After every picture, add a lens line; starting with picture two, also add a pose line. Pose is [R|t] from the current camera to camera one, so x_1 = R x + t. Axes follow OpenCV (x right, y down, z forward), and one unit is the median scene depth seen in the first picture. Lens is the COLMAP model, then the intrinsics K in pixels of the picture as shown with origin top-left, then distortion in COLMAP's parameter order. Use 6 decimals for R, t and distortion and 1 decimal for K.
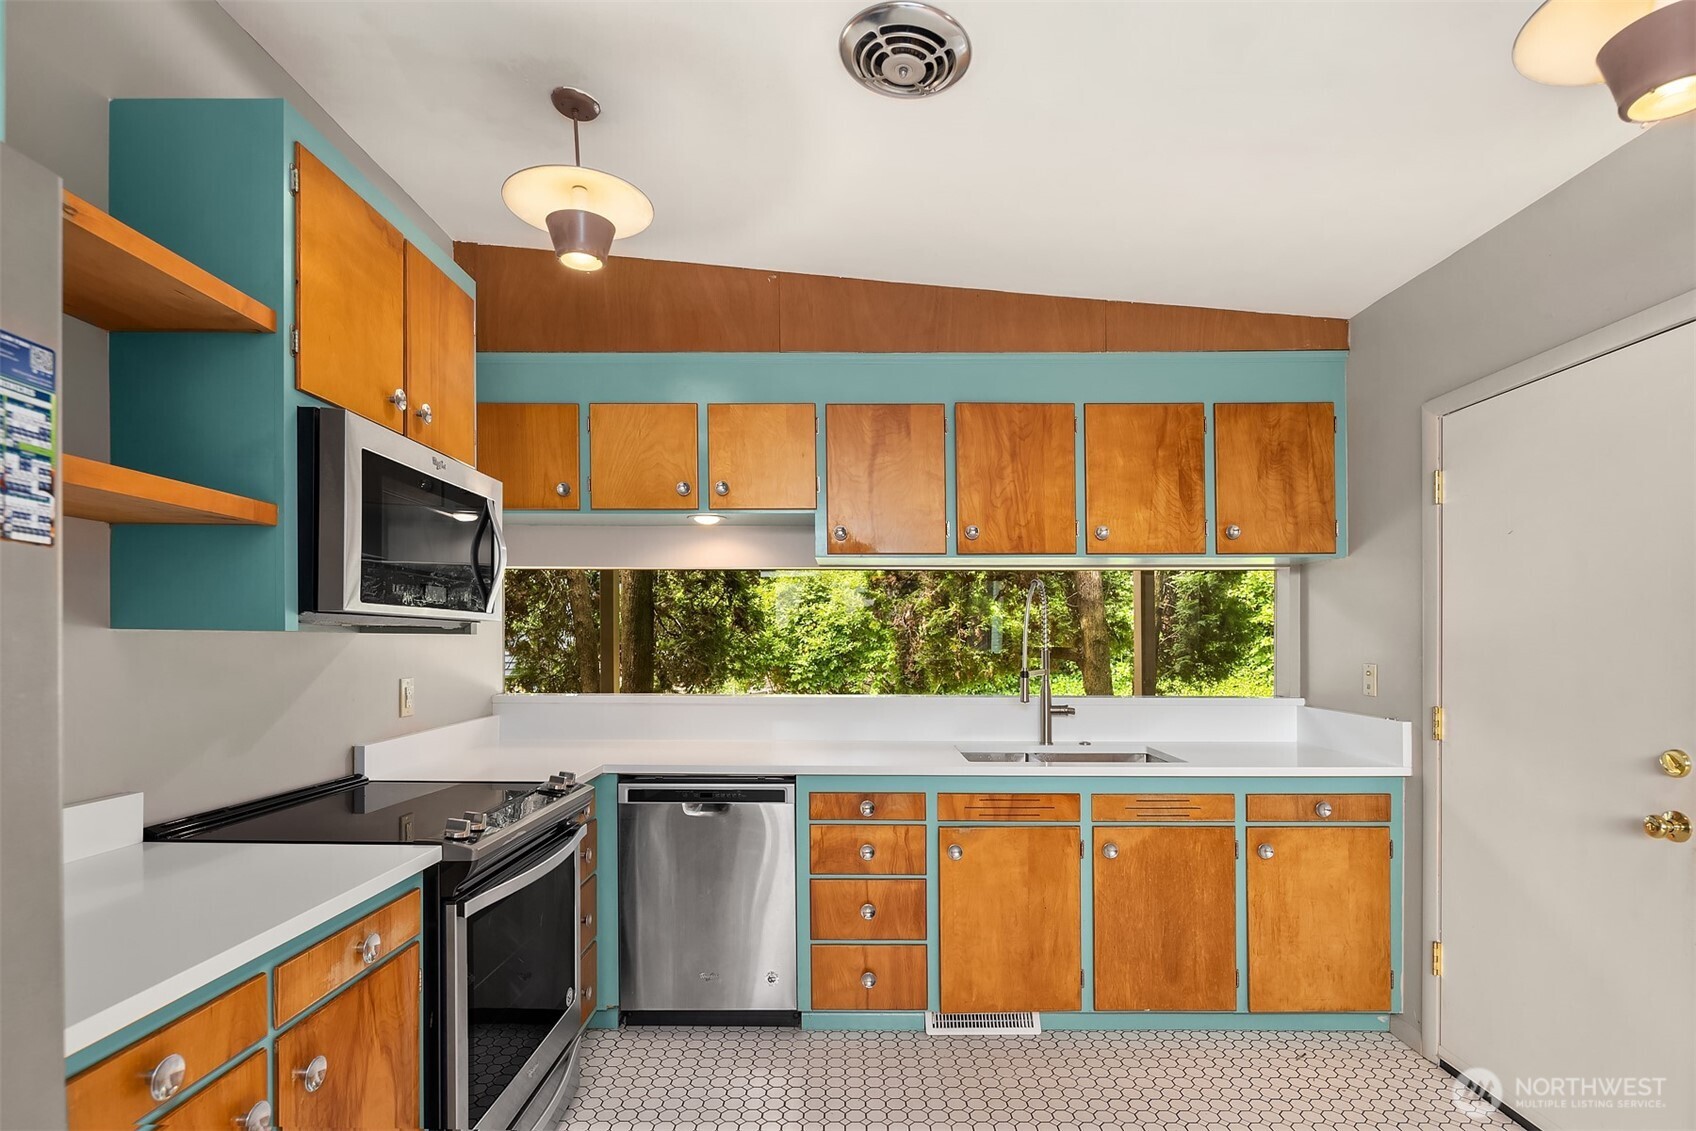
lens RADIAL K [[828.8, 0, 835.4], [0, 828.8, 640.3], [0, 0, 1]] dist [0.004225, 0.000104]
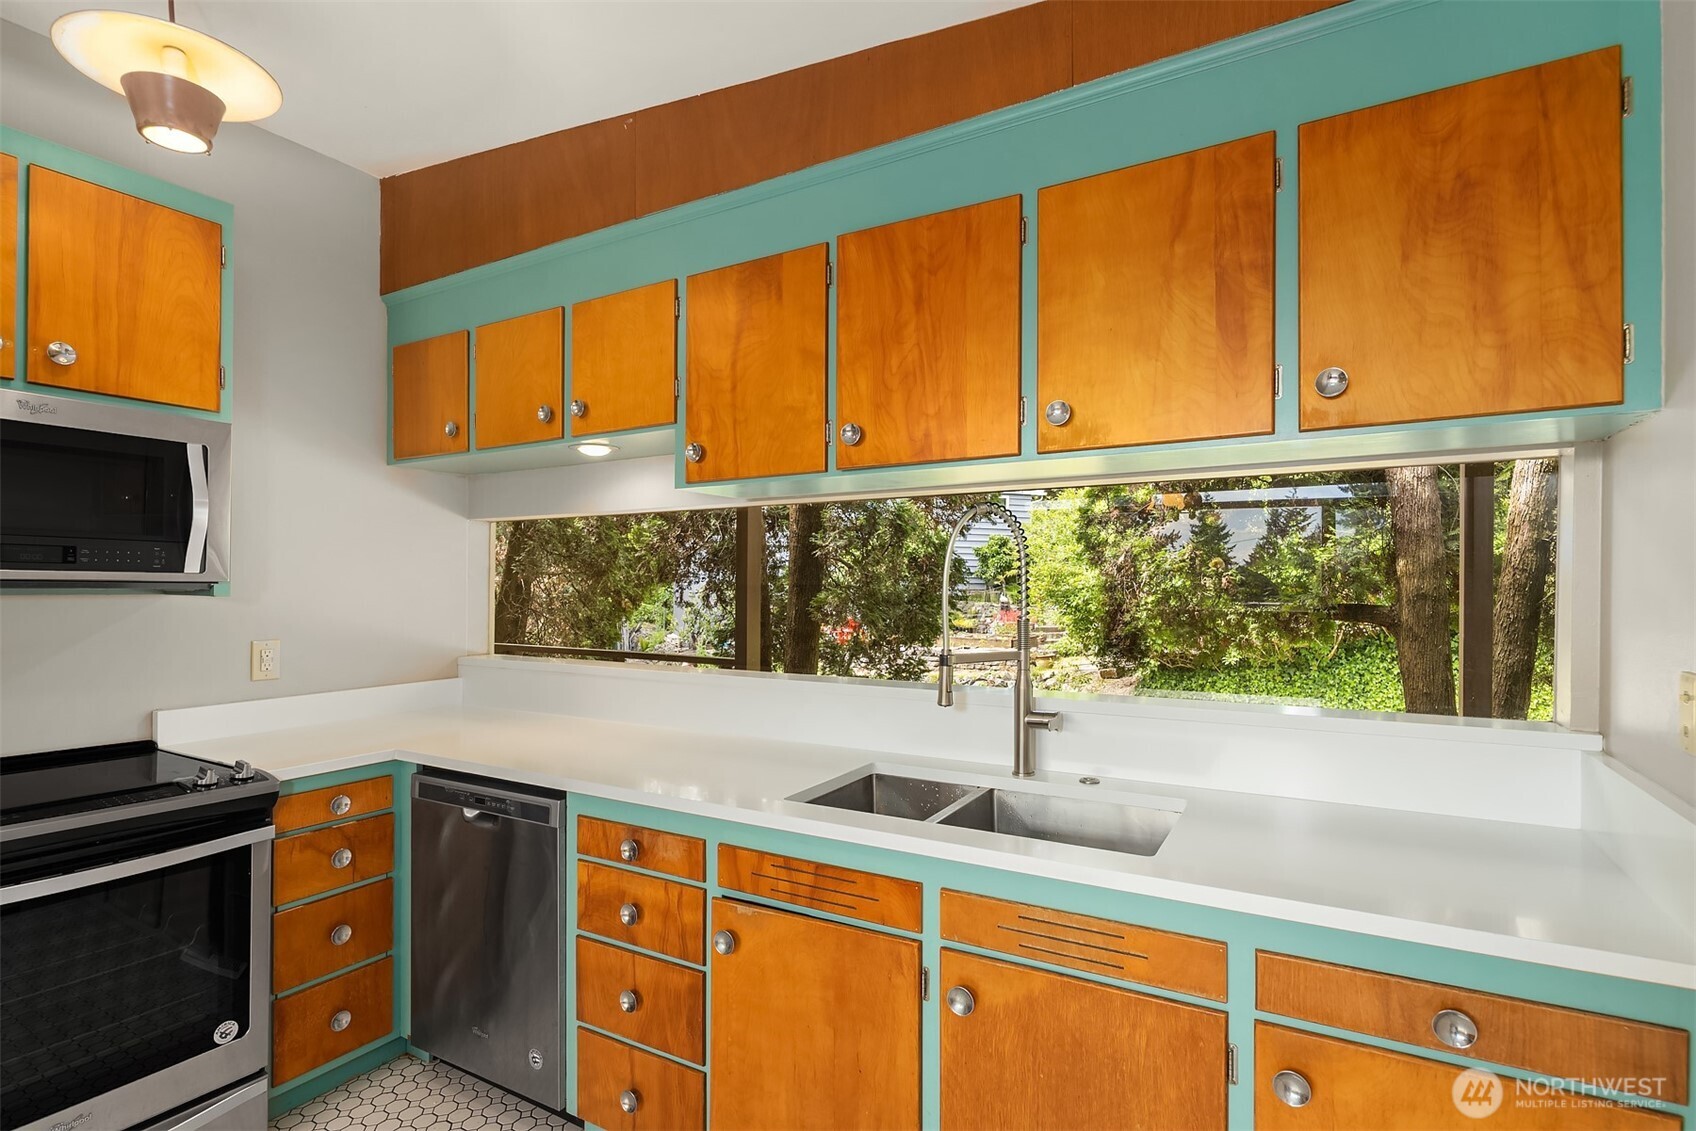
lens RADIAL K [[818.3, 0, 851.5], [0, 818.3, 591.6], [0, 0, 1]] dist [0.003378, -0.000505]
pose [[0.867622, 0.001875, -0.497222, 0.527385], [0.001299, 0.999981, 0.006036, -0.014450], [0.497224, -0.005883, 0.867603, 0.500841]]
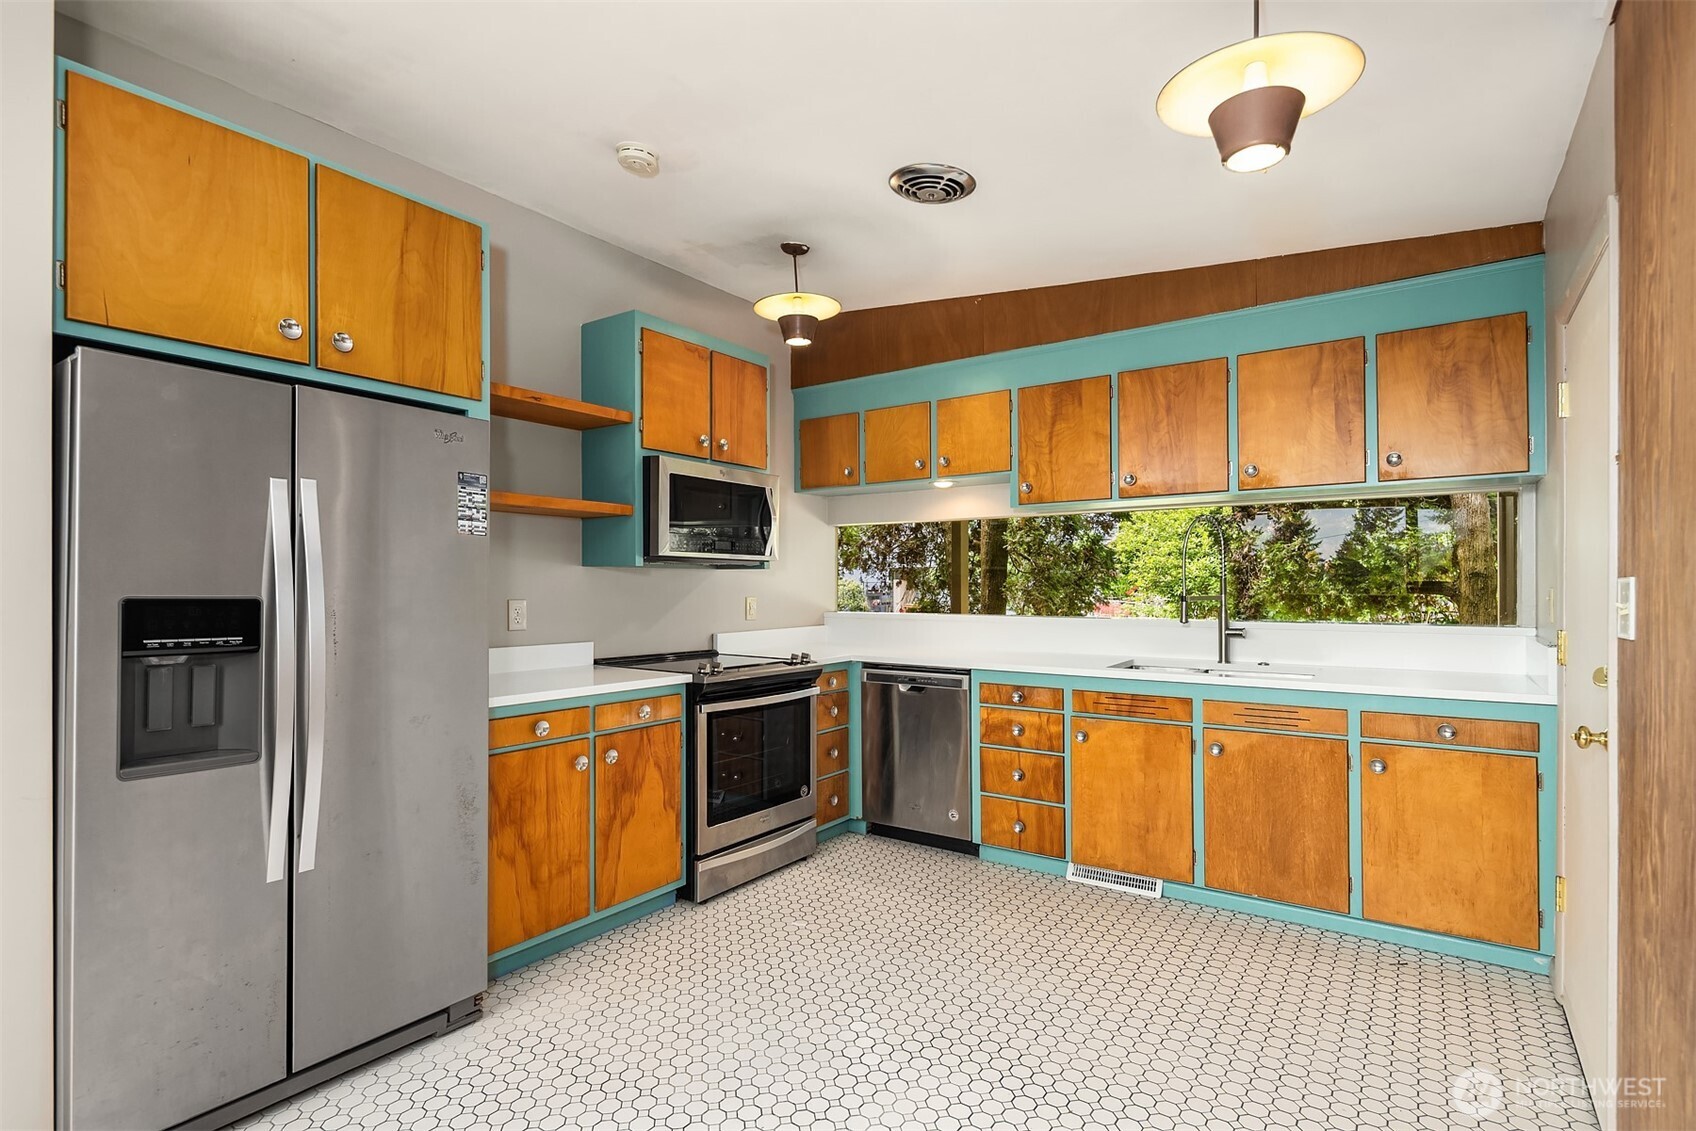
lens RADIAL K [[821.4, 0, 850.3], [0, 821.4, 578.2], [0, 0, 1]] dist [0.003905, -0.000399]
pose [[0.824830, -0.008568, -0.565315, 0.554171], [0.003745, 0.999946, -0.009691, 0.024834], [0.565368, 0.005876, 0.824818, -0.228692]]
